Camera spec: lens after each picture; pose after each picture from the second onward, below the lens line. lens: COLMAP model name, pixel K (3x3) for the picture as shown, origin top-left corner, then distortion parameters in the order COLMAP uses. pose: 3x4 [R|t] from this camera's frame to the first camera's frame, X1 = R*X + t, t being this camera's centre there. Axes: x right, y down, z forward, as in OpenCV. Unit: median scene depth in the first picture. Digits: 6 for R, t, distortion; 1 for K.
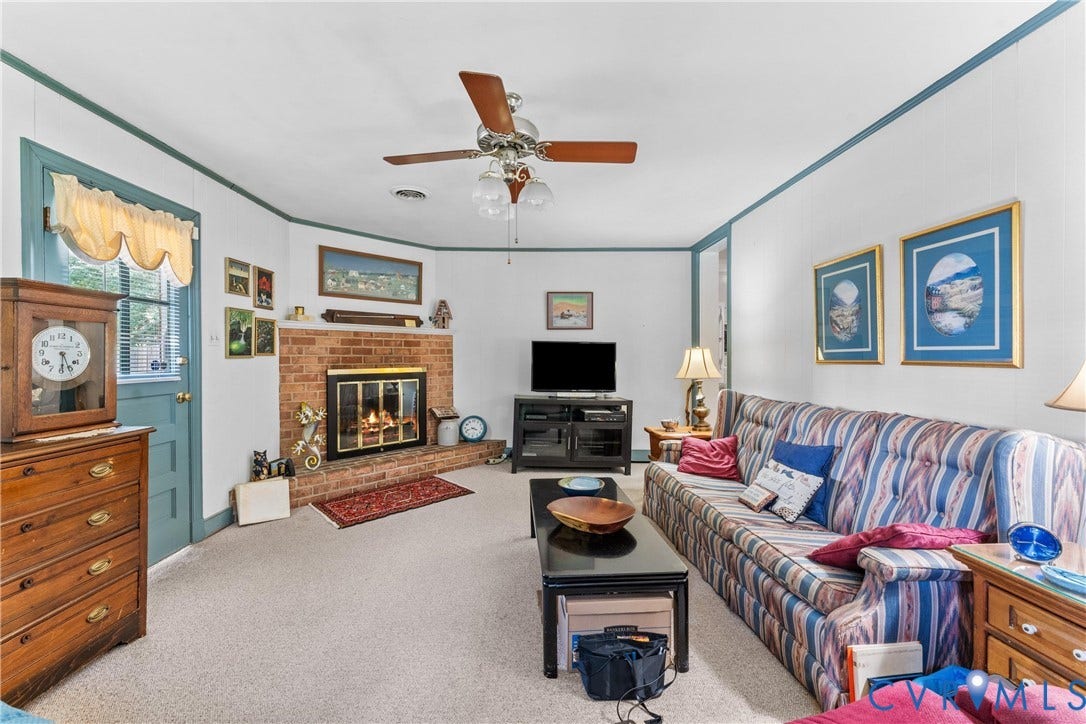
lens RADIAL K [[431.3, 0, 543.6], [0, 431.3, 358.1], [0, 0, 1]] dist [-0.002417, -0.000418]
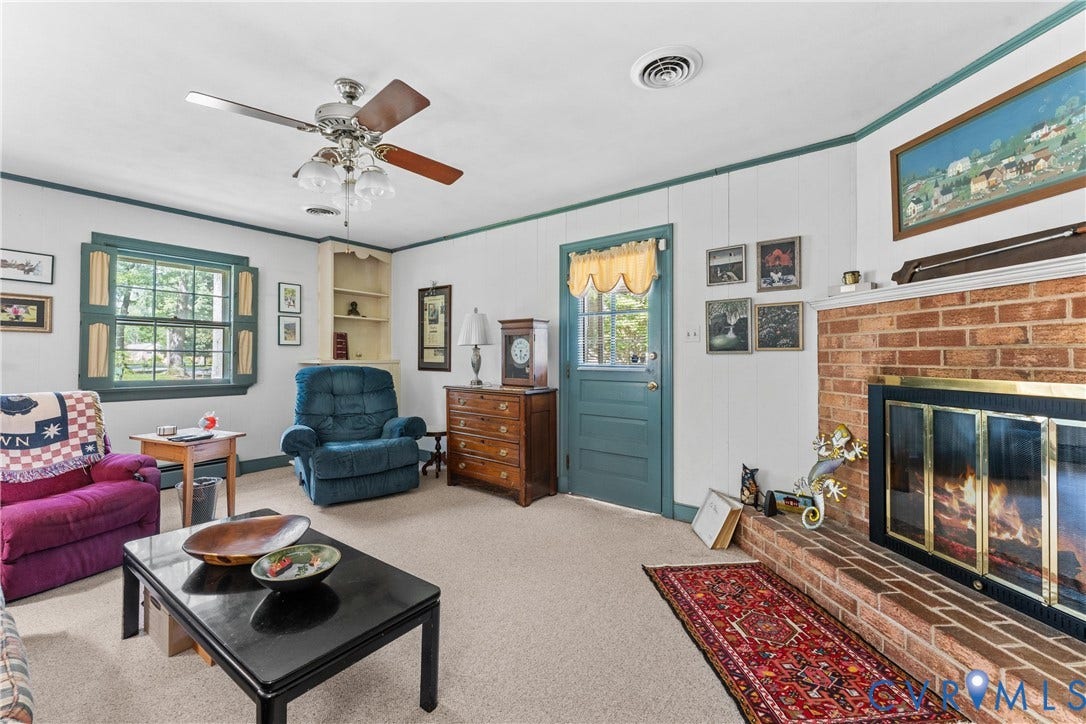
lens RADIAL K [[459.4, 0, 544.8], [0, 459.4, 353.1], [0, 0, 1]] dist [-0.002072, -0.000369]
pose [[-0.646856, -0.007328, -0.762577, 0.255173], [-0.005852, 0.999972, -0.004645, 0.004872], [0.762590, 0.001458, -0.646881, 1.217135]]
